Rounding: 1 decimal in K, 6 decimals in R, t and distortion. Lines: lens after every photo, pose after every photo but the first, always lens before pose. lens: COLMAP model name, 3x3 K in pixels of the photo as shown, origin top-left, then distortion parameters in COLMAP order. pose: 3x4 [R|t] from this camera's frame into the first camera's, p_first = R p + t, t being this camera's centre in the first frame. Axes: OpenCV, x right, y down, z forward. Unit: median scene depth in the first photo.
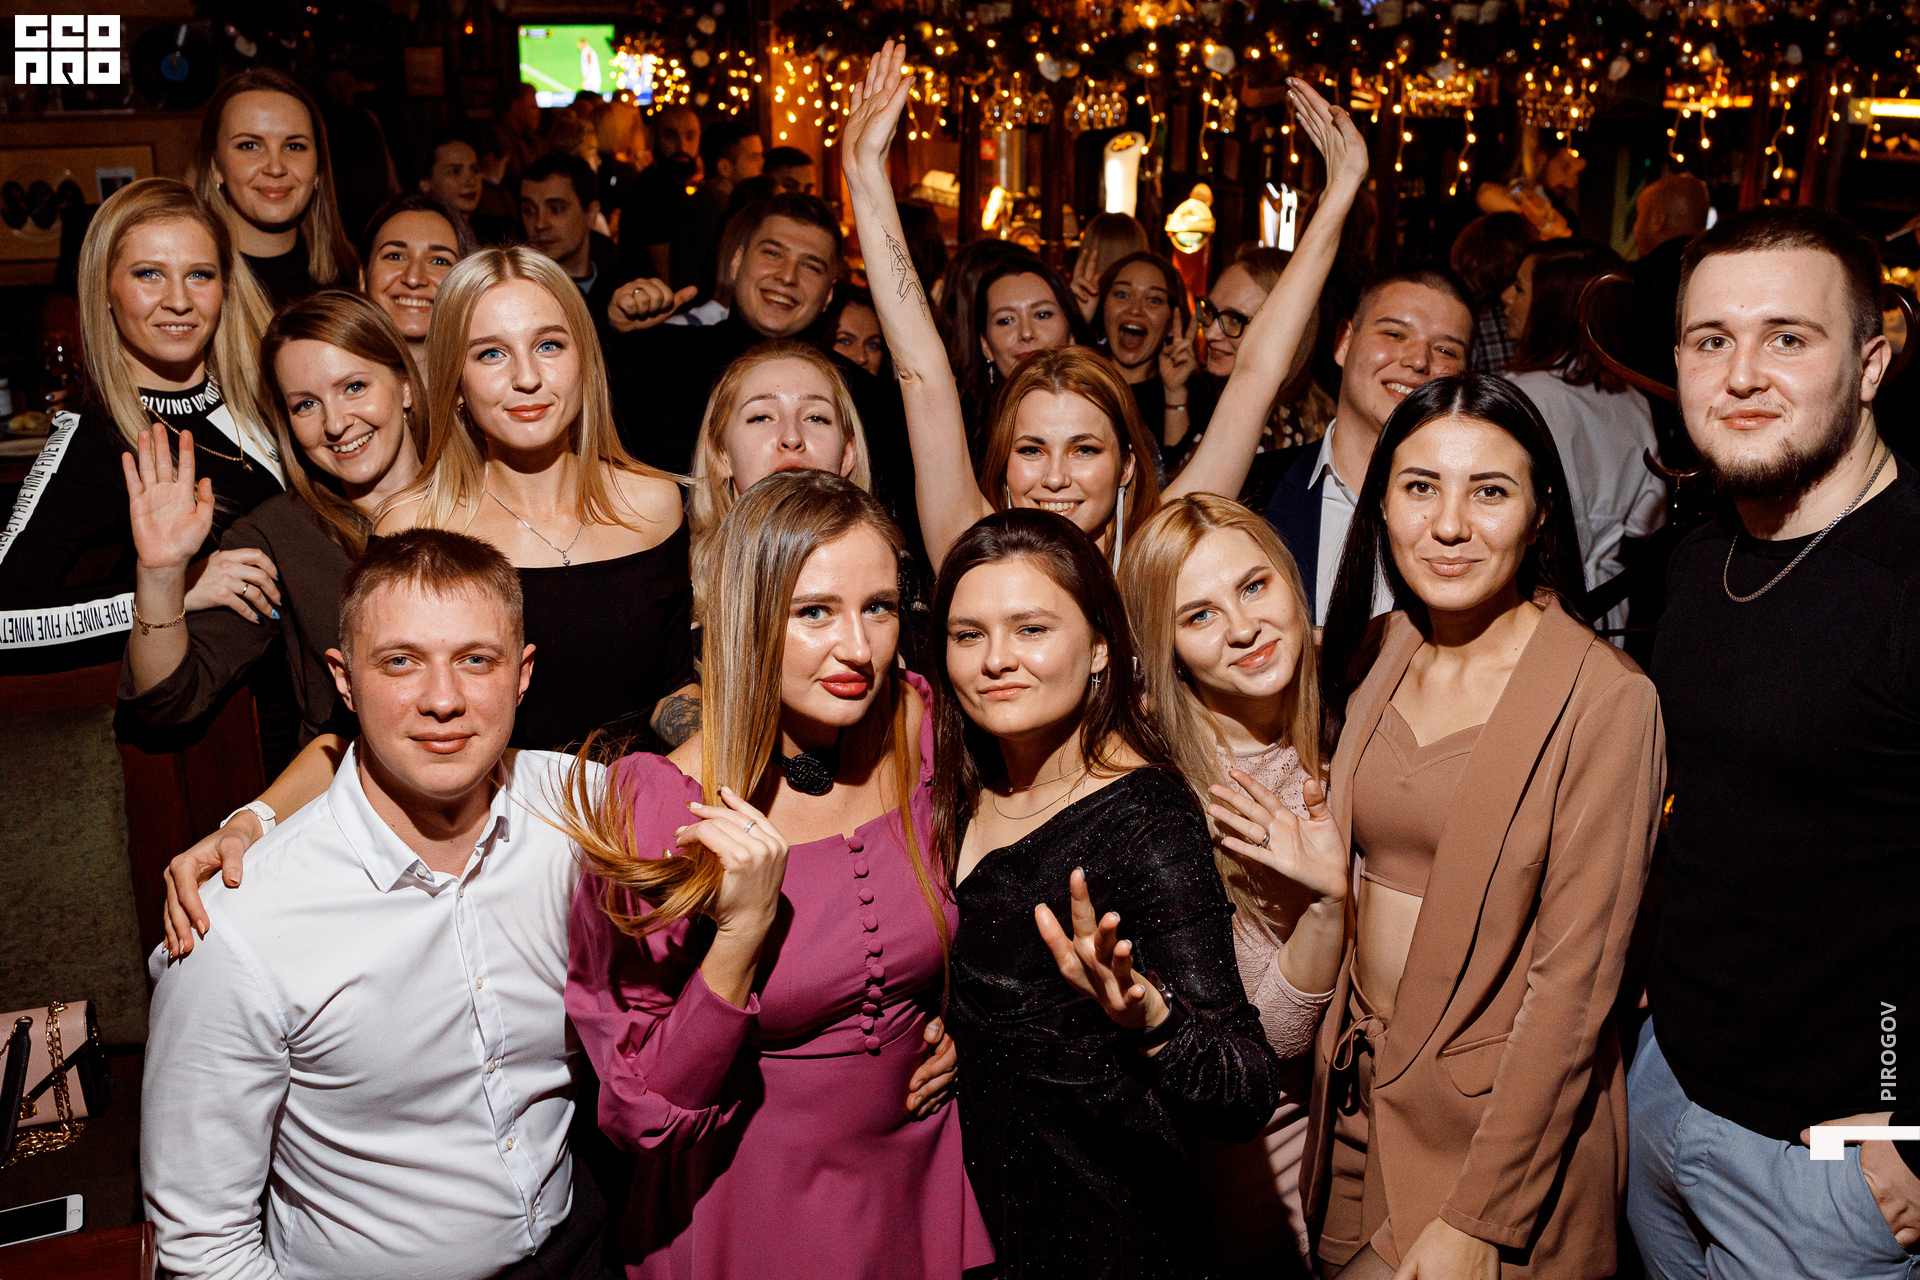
lens RADIAL K [[2042.9, 0, 960.0], [0, 2042.9, 640.0], [0, 0, 1]] dist [-0.029704, 0.037011]
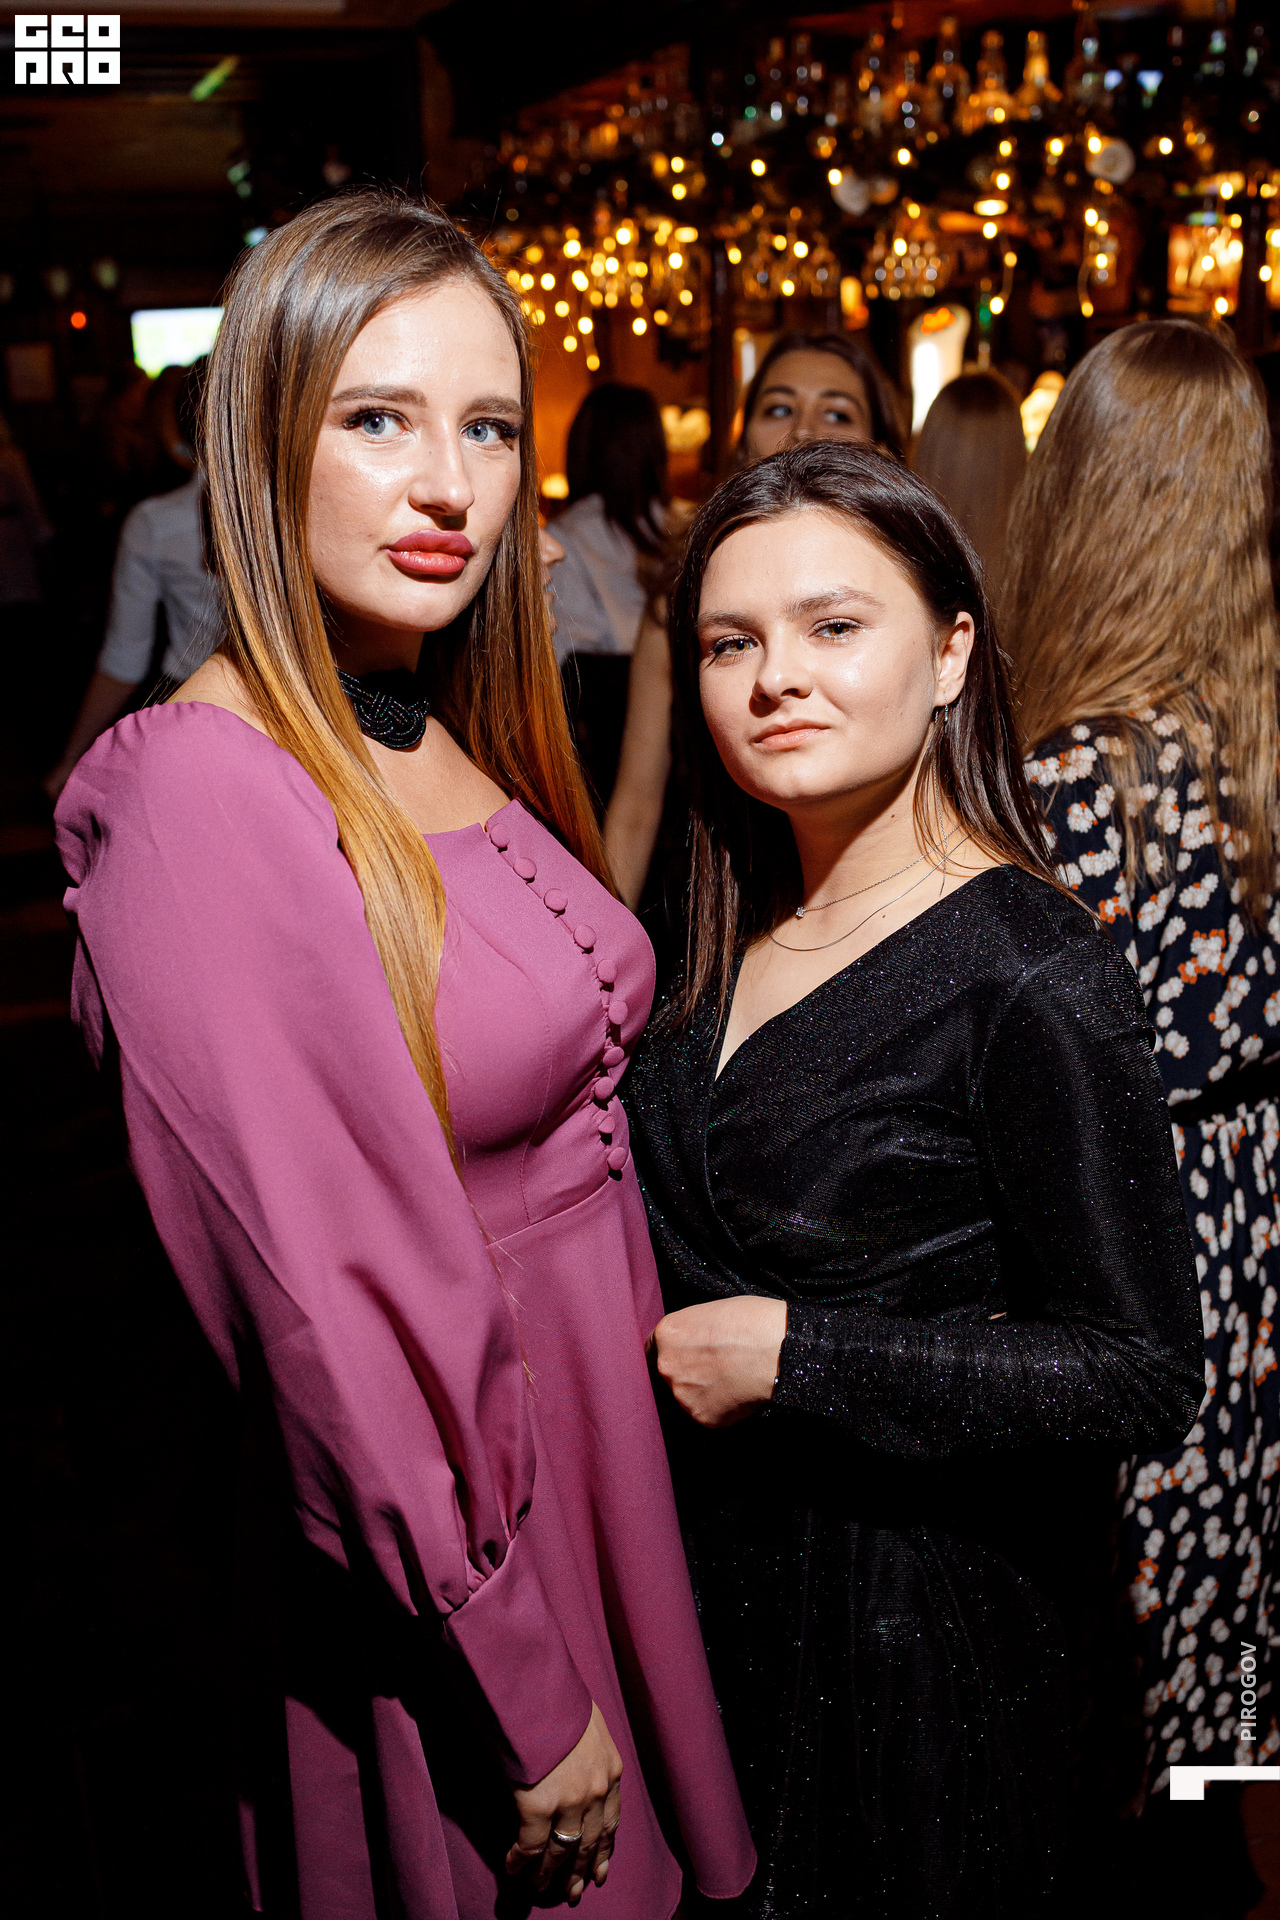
lens RADIAL K [[2042.9, 0, 583.4], [0, 2042.9, 1005.4], [0, 0, 1]] dist [-0.029704, 0.037011]
pose [[0.999072, -0.037644, -0.020918, -0.038902], [0.037885, 0.999219, 0.011258, -0.019106], [0.020478, -0.012040, 0.999718, 0.298821]]
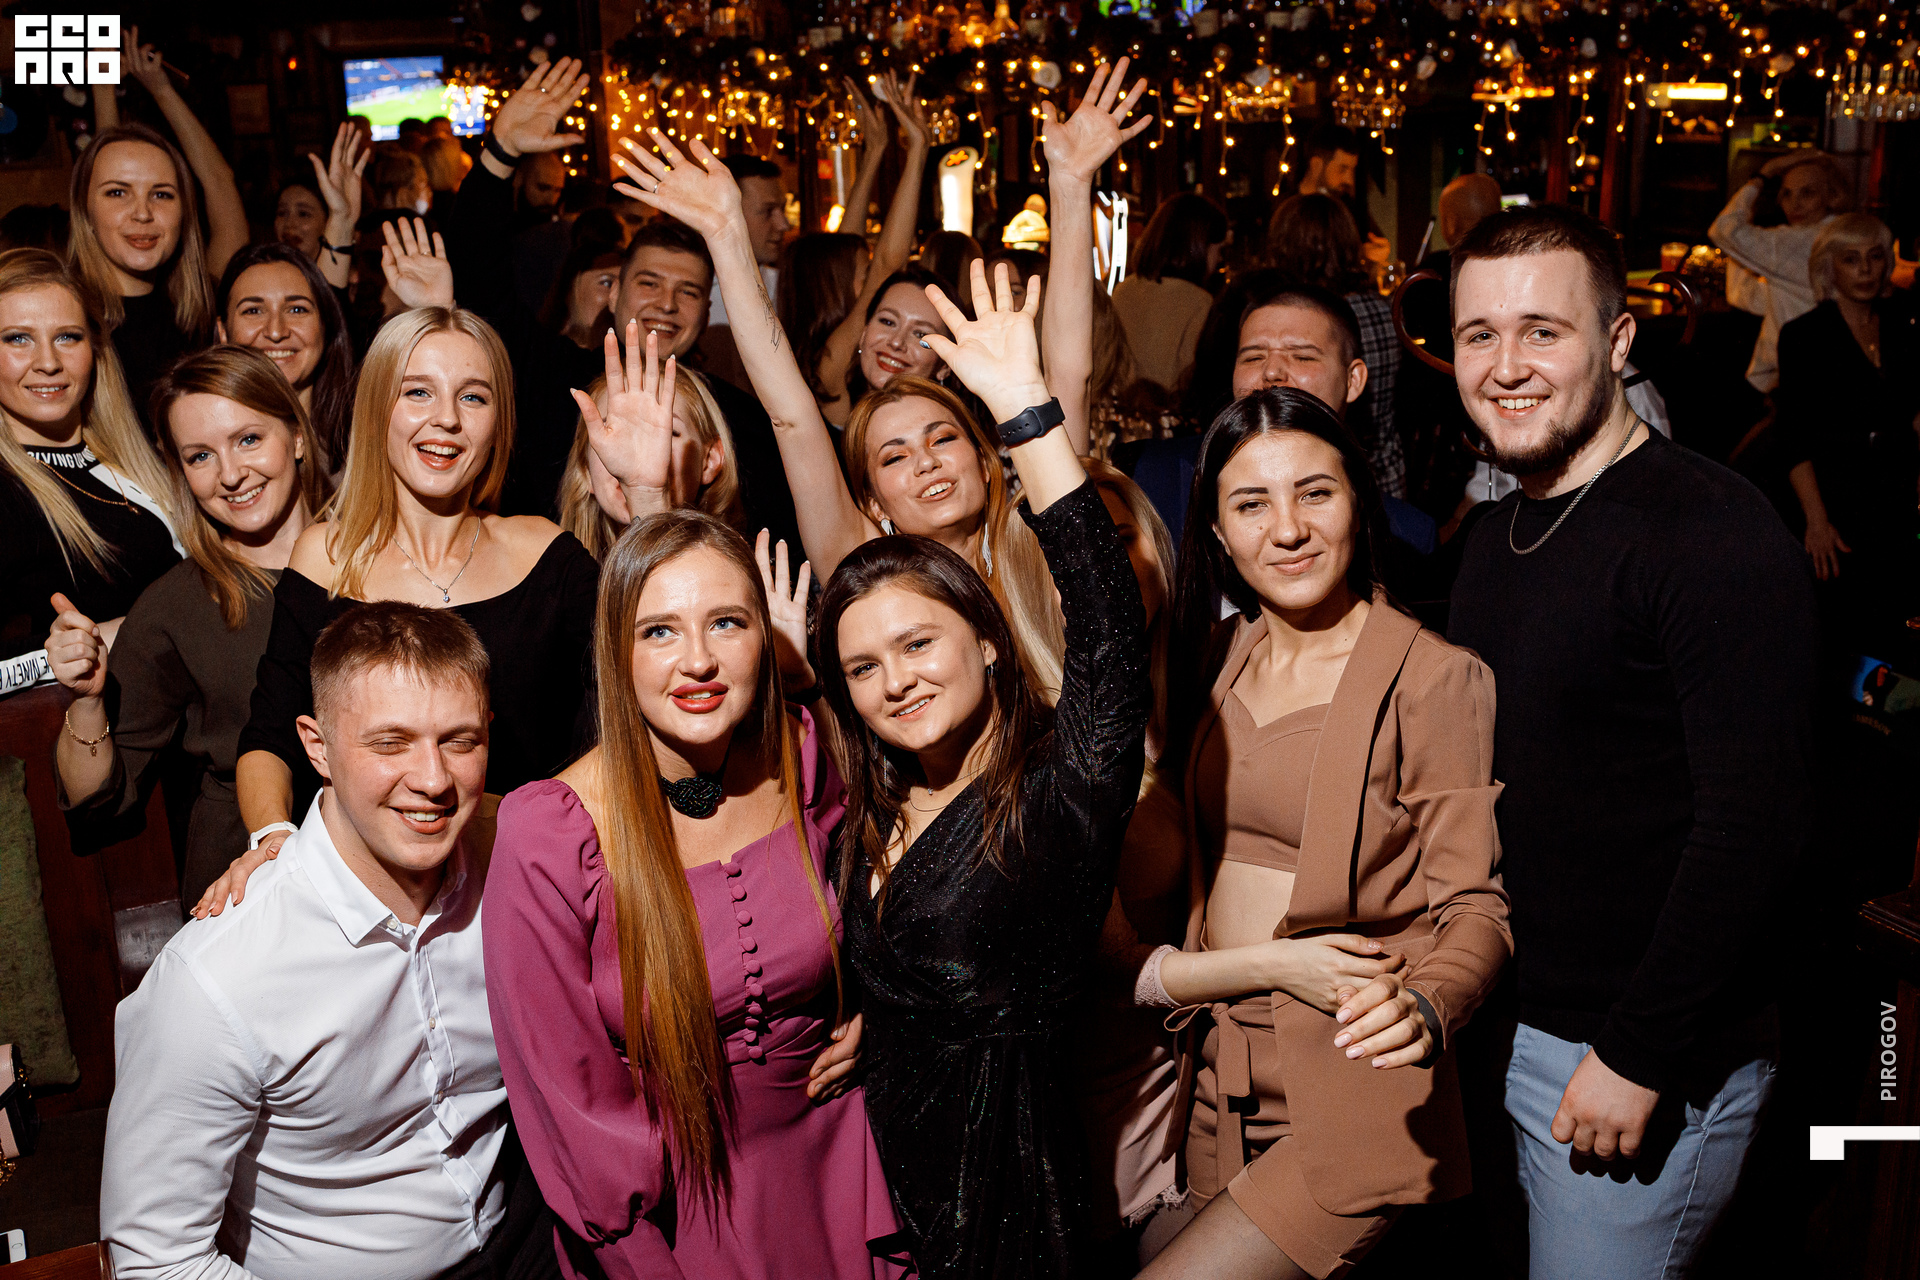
lens RADIAL K [[2042.9, 0, 960.0], [0, 2042.9, 640.0], [0, 0, 1]] dist [-0.029704, 0.037011]
pose [[0.995991, -0.056751, 0.069144, -0.003493], [0.057024, 0.998371, -0.001978, 0.000807], [-0.068919, 0.005912, 0.997605, -0.024977]]
